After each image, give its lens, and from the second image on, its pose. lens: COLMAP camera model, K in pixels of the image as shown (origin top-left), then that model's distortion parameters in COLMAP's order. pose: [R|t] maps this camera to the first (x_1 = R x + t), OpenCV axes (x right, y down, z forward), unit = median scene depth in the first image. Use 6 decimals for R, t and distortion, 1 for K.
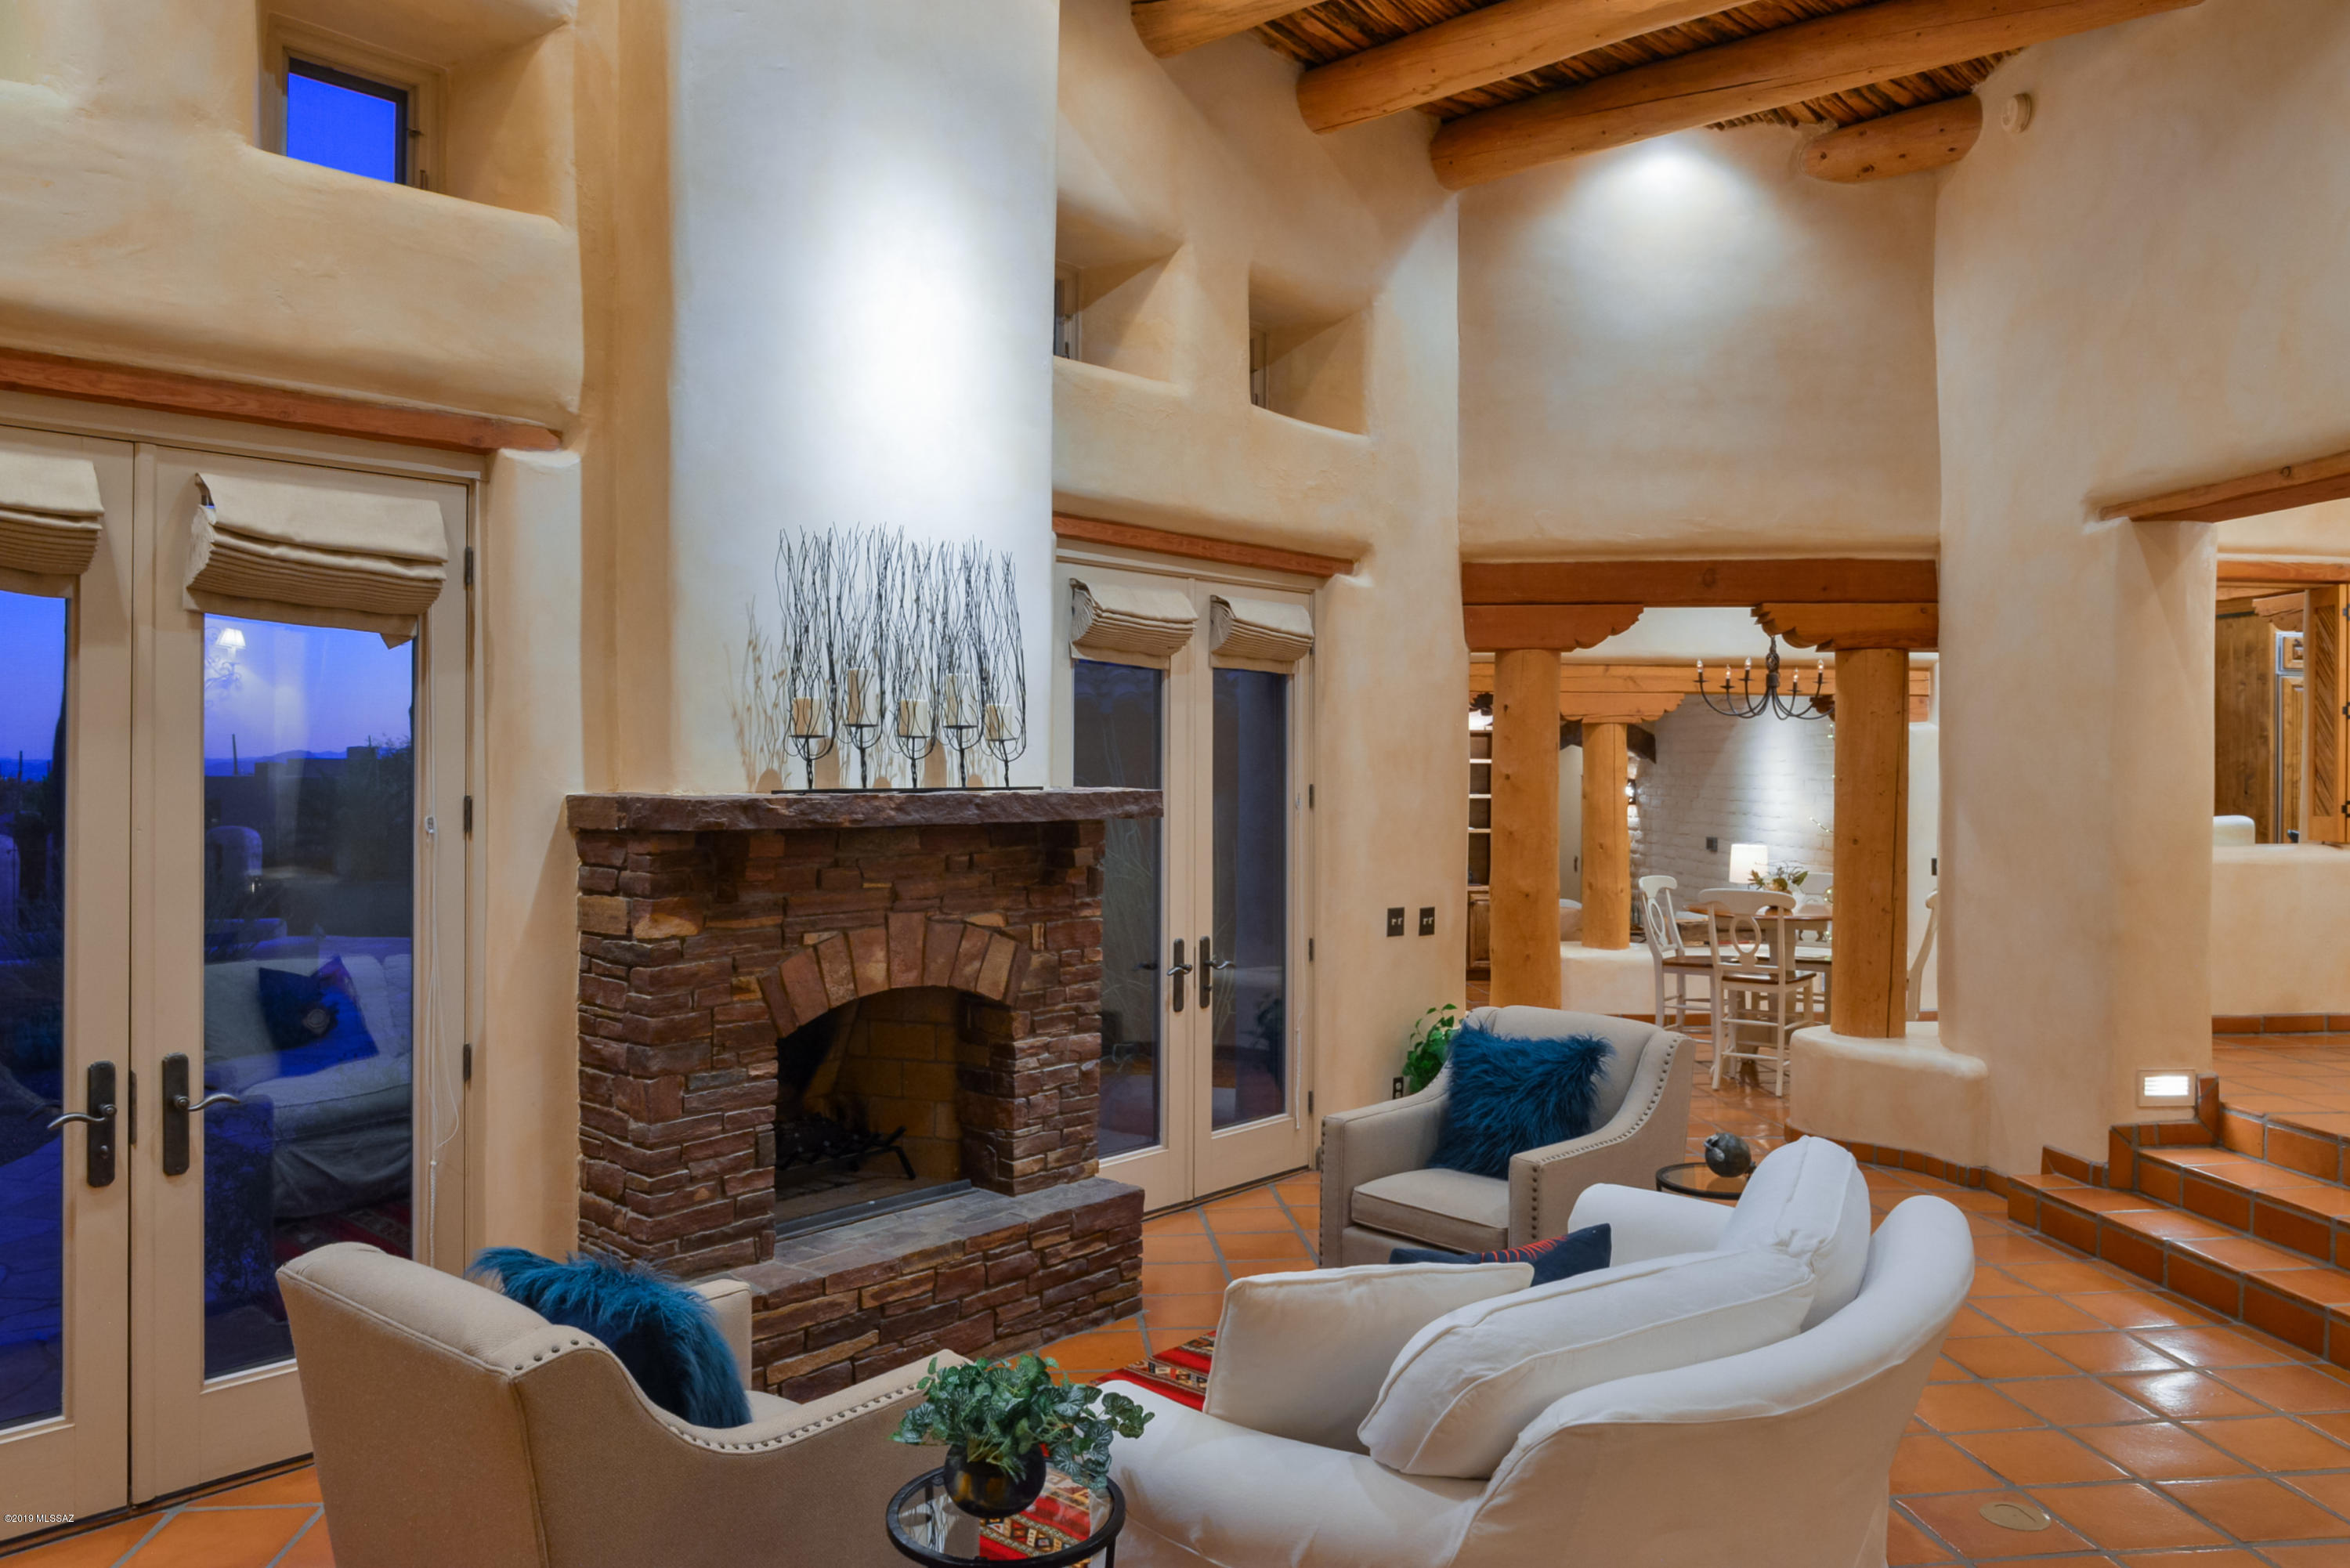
lens RADIAL K [[1626.8, 0, 1174.5], [0, 1626.8, 771.9], [0, 0, 1]] dist [-0.002739, -0.007414]
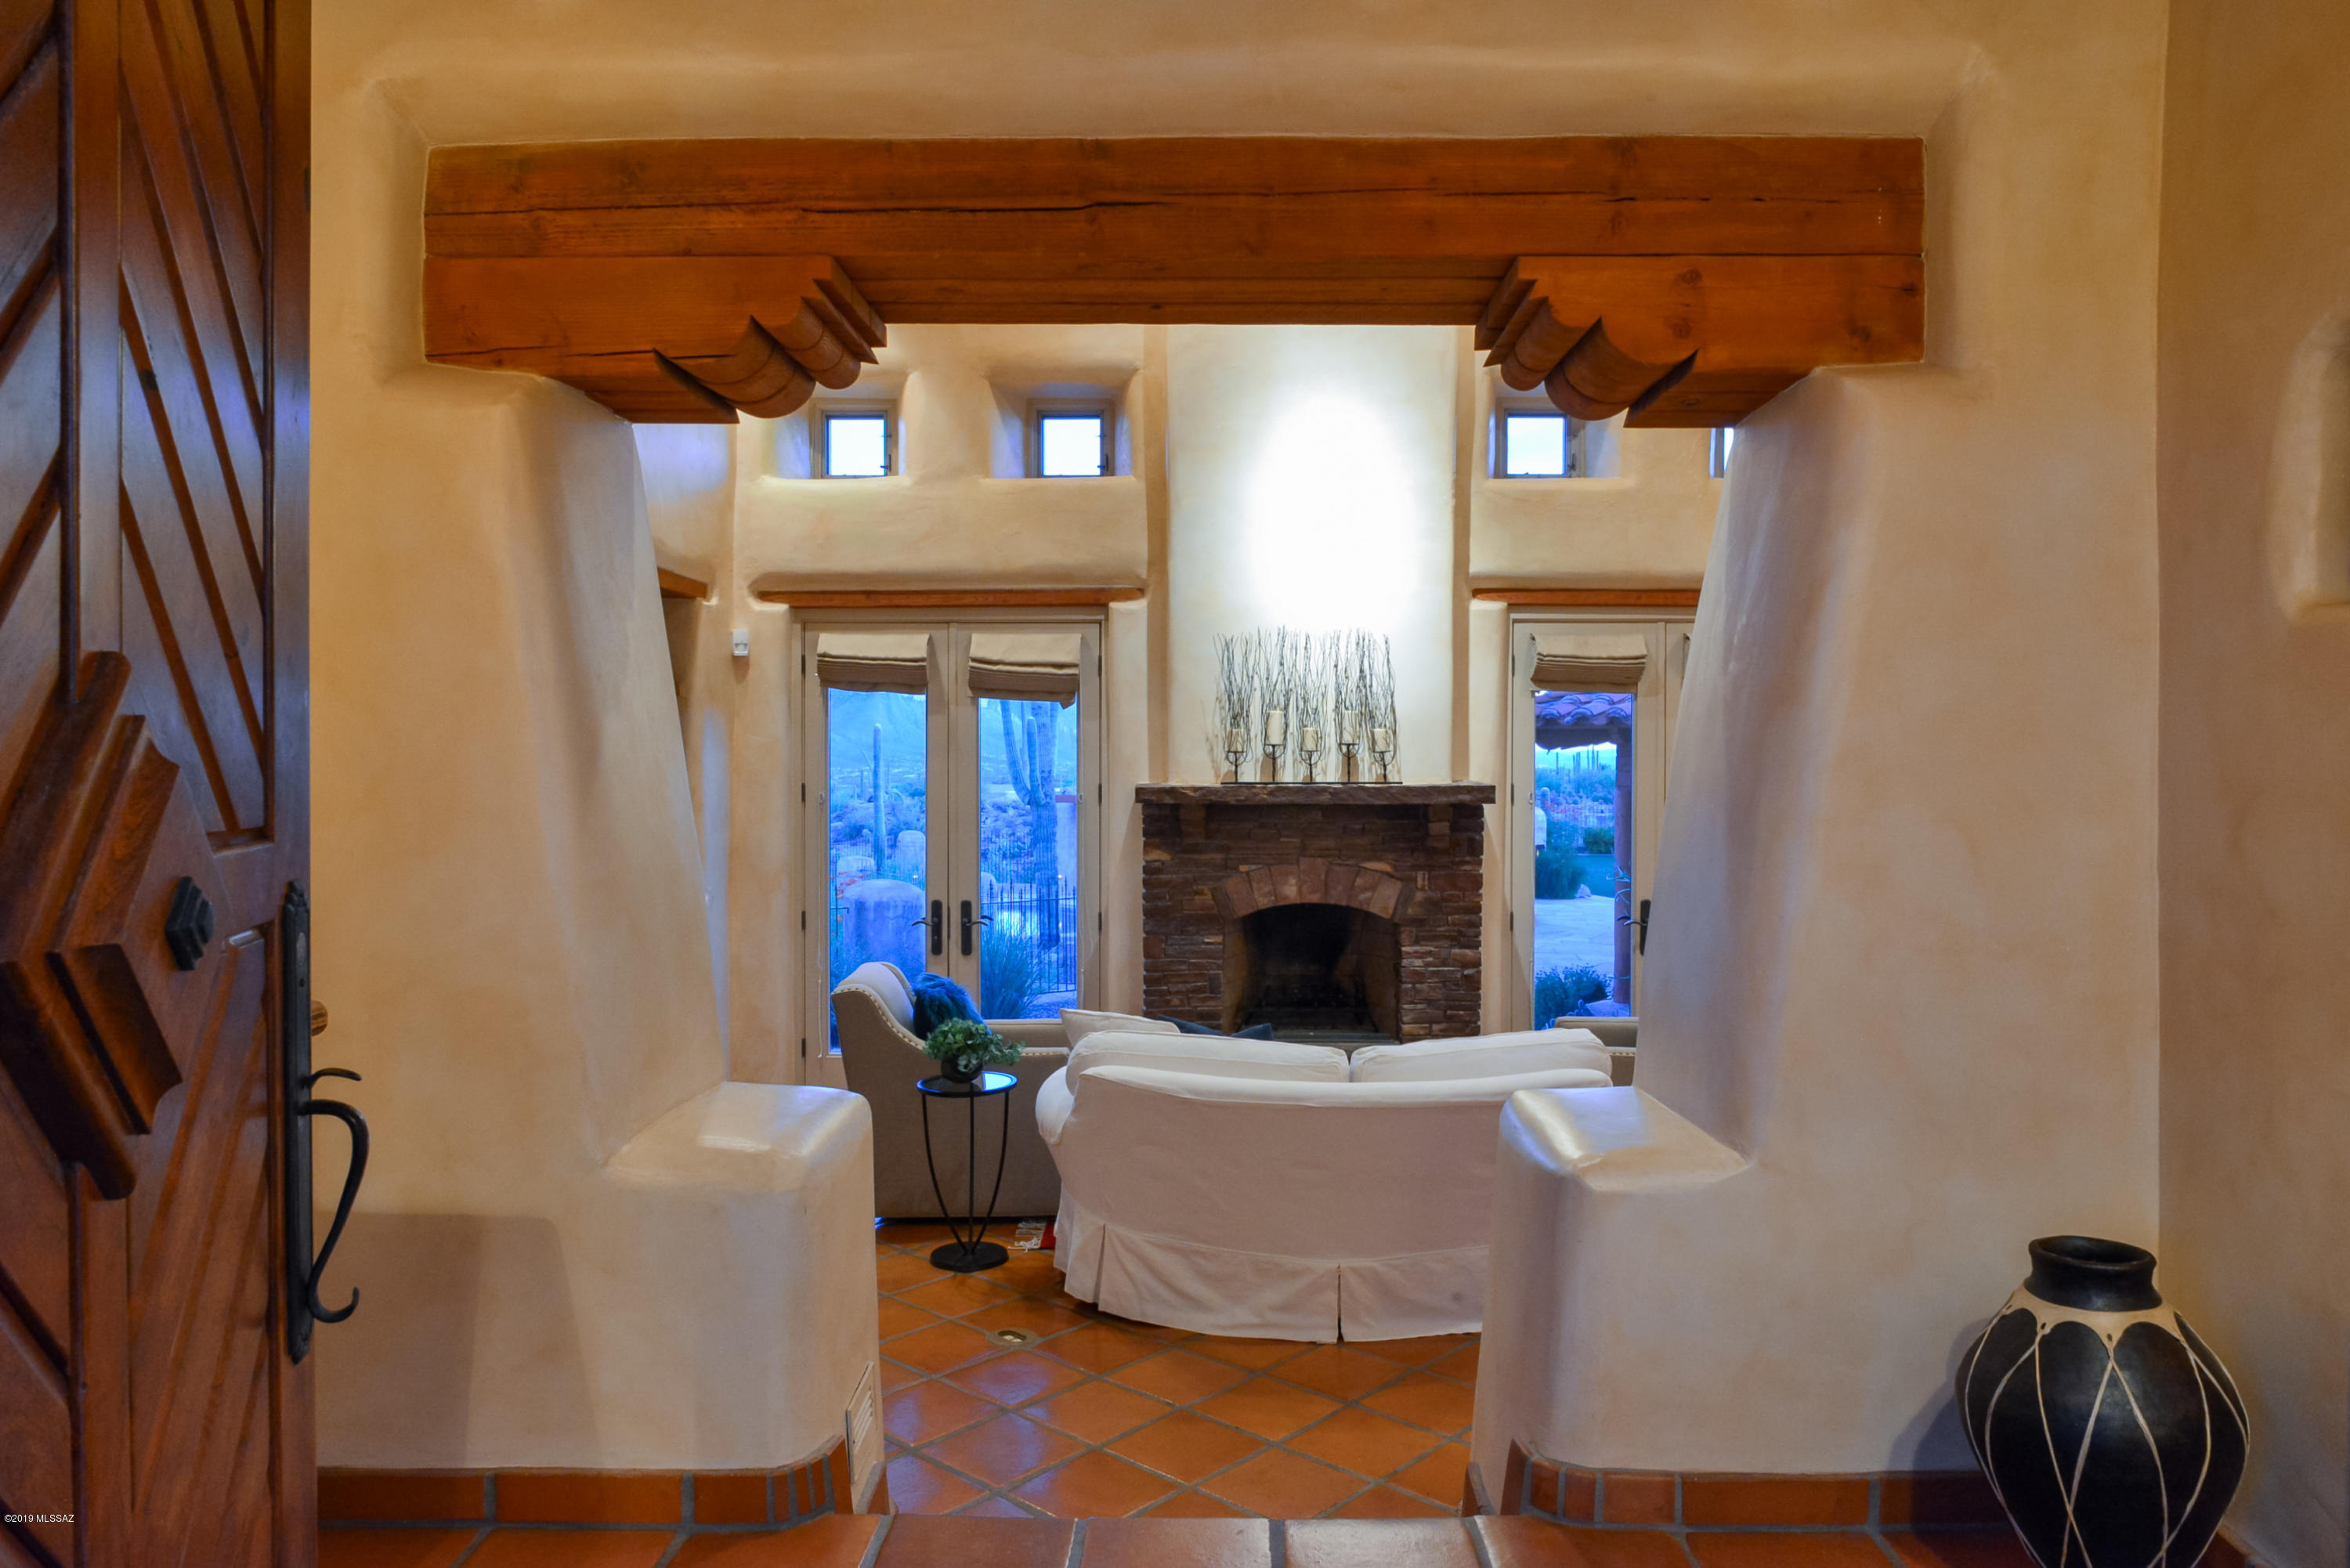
lens RADIAL K [[1626.8, 0, 1172.5], [0, 1626.8, 787.5], [0, 0, 1]] dist [-0.002739, -0.007414]
pose [[0.672111, 0.011676, -0.740358, 1.014828], [-0.001127, 0.999891, 0.014746, -0.009326], [0.740449, -0.009076, 0.672051, -0.225052]]
